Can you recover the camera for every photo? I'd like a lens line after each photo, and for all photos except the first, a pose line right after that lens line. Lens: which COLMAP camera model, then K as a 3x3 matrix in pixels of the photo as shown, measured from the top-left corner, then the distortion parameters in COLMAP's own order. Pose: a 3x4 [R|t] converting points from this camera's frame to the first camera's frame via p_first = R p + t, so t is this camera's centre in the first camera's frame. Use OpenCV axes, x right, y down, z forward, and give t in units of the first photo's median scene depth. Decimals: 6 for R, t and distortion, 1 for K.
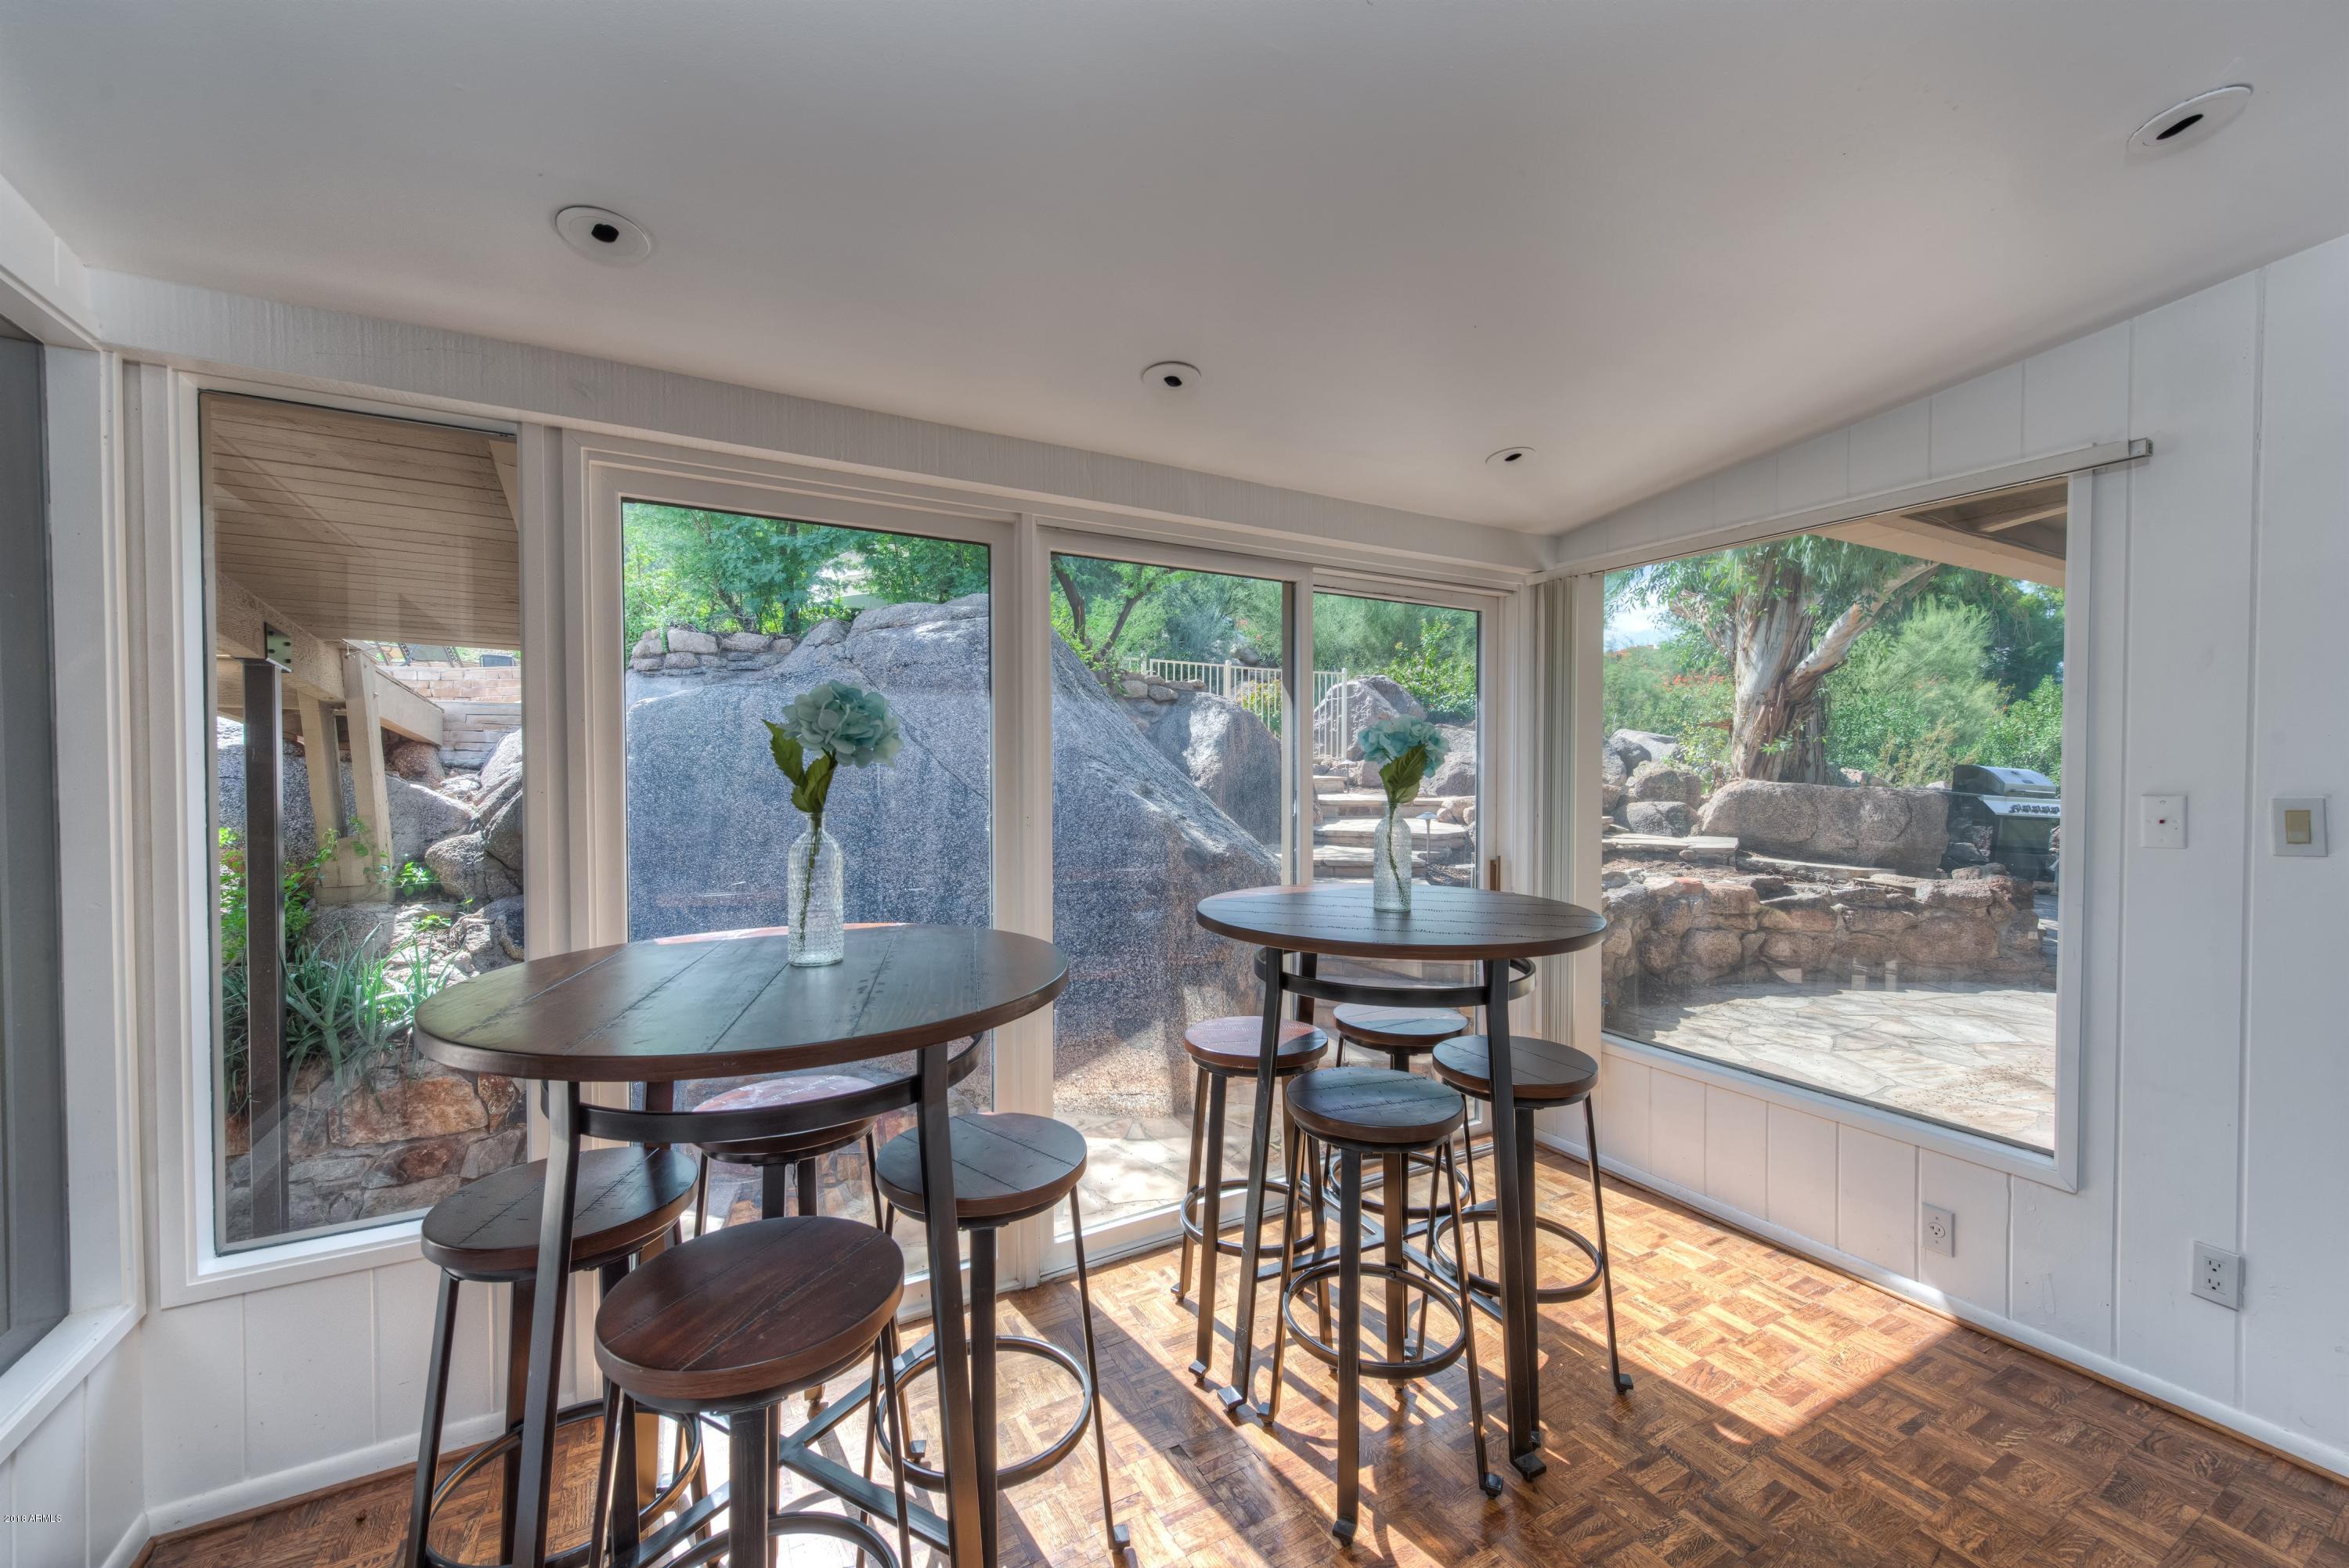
lens RADIAL K [[939.0, 0, 1175.0], [0, 939.0, 787.6], [0, 0, 1]] dist [0.002405, -0.000186]
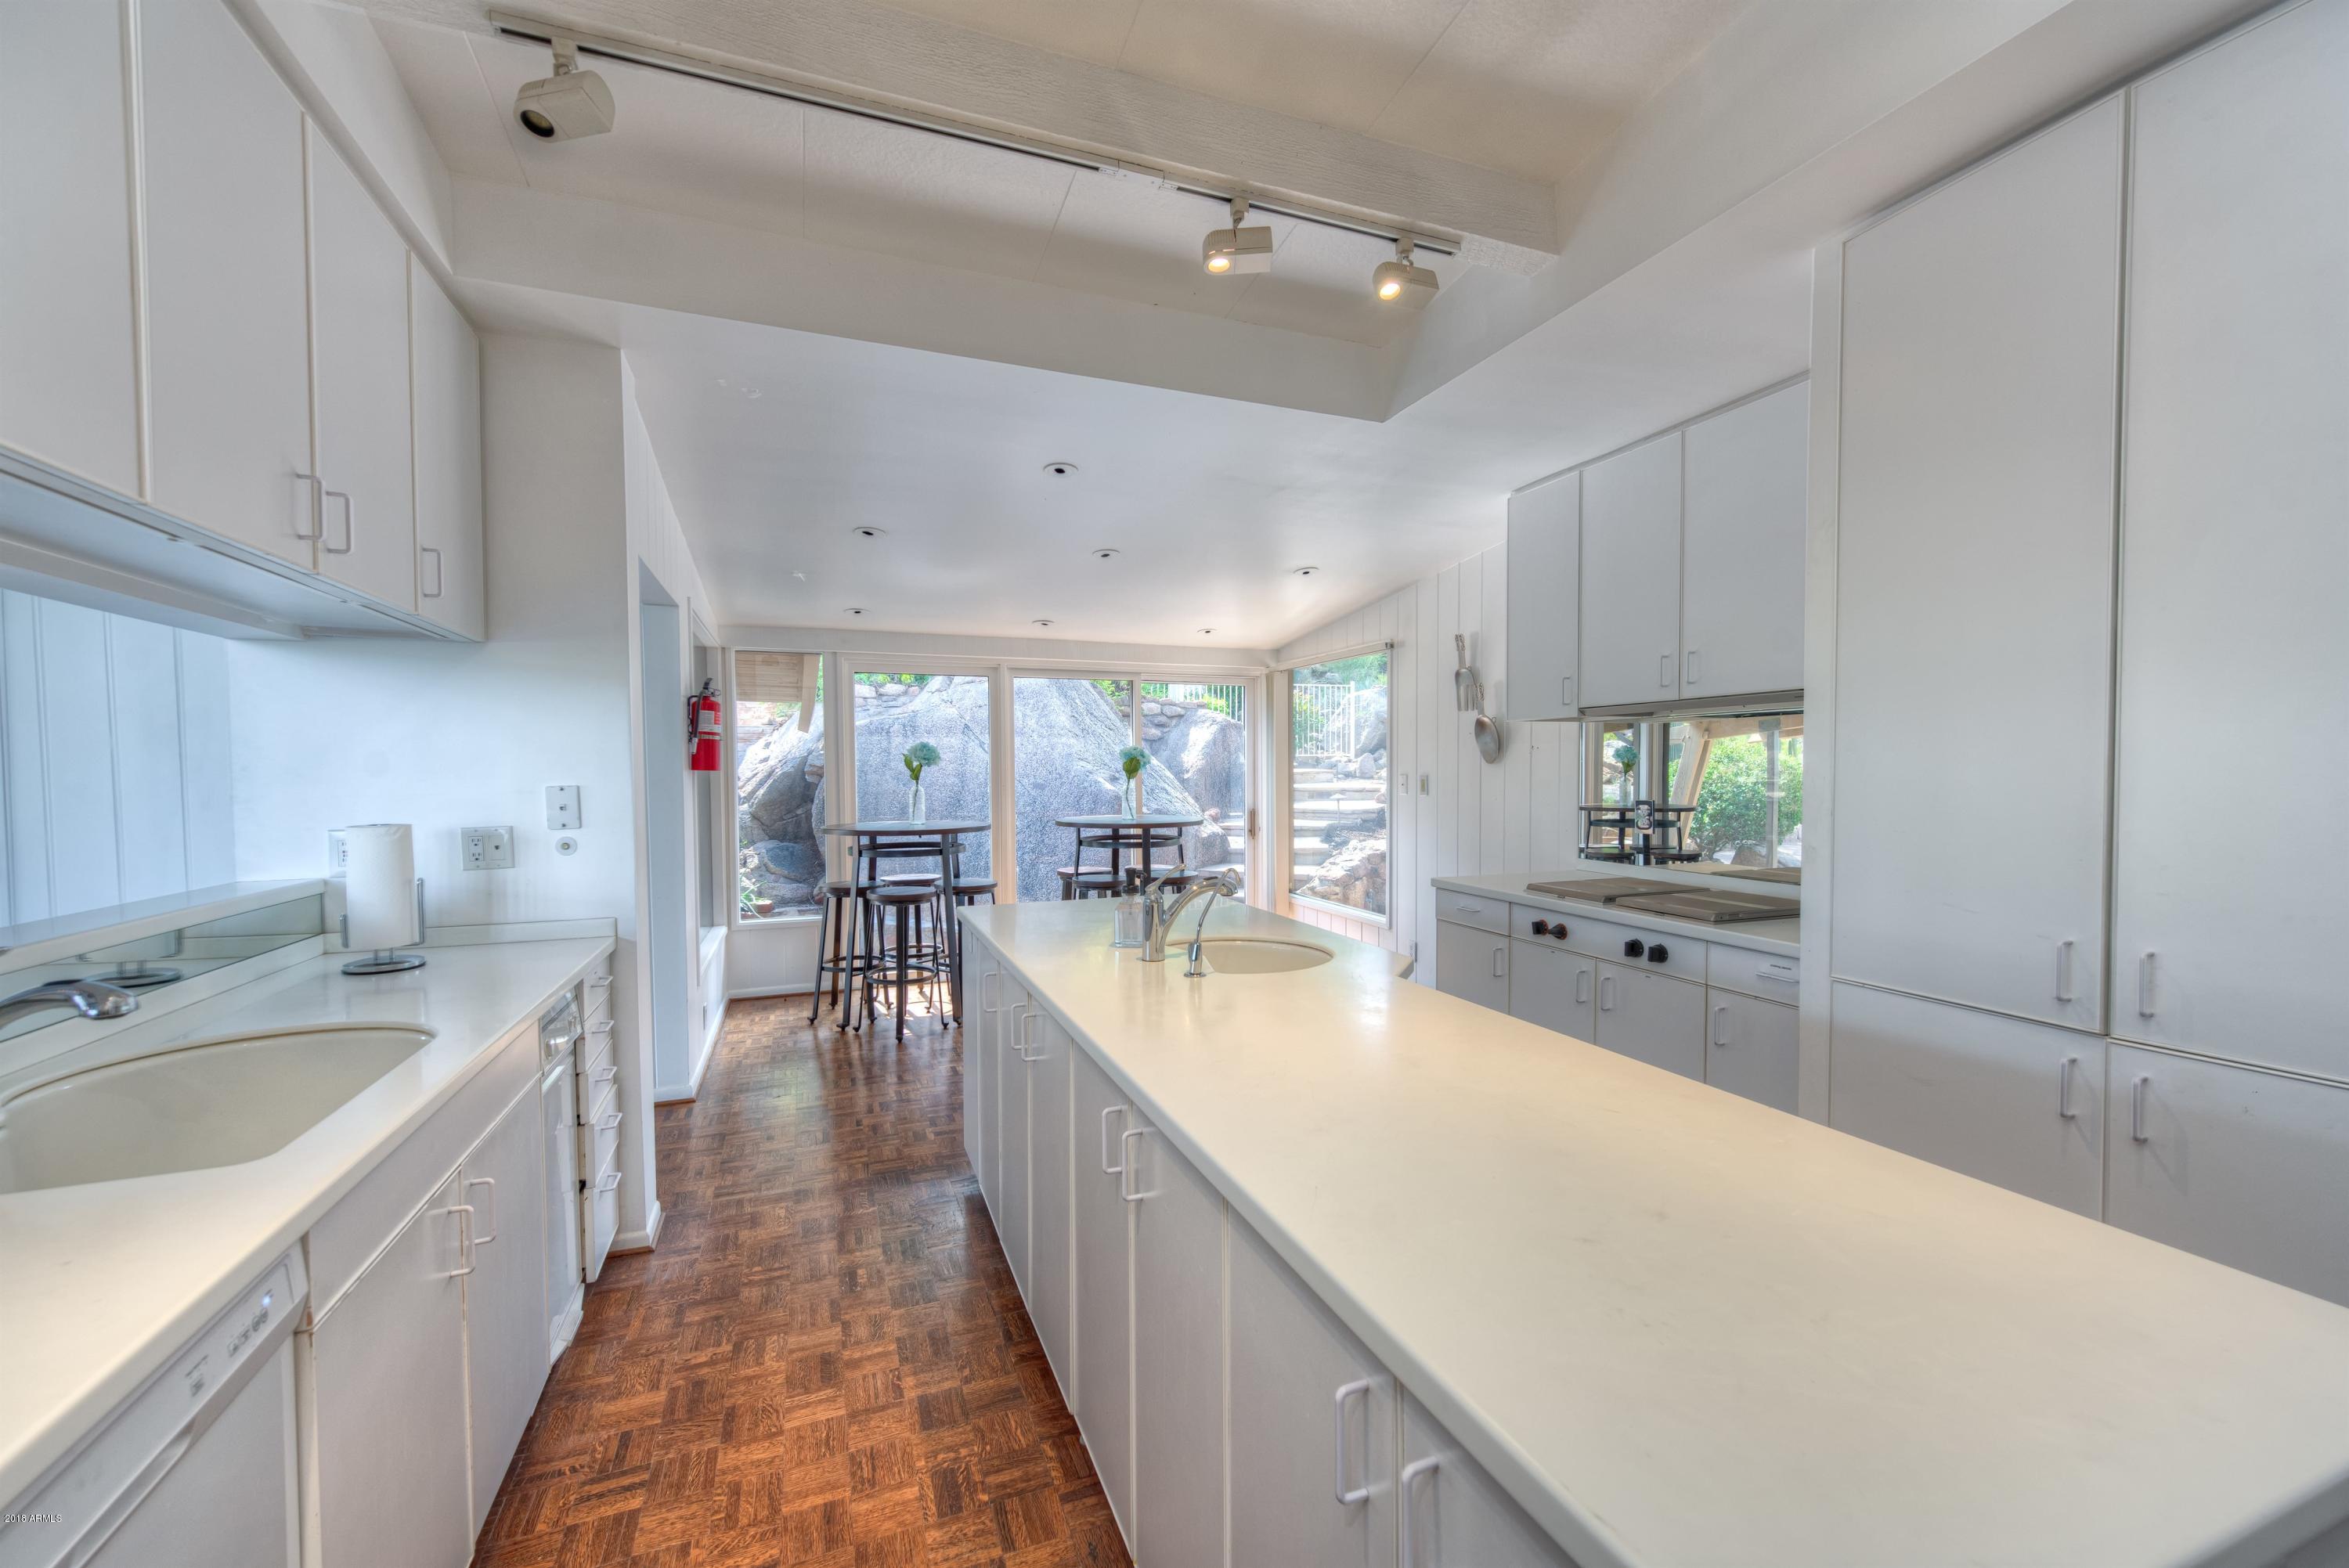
lens RADIAL K [[939.0, 0, 1175.0], [0, 939.0, 787.6], [0, 0, 1]] dist [0.002405, -0.000186]
pose [[0.991492, -0.003290, -0.130126, 0.453133], [0.003892, 0.999983, 0.004375, 0.018602], [0.130109, -0.004844, 0.991488, -1.033667]]
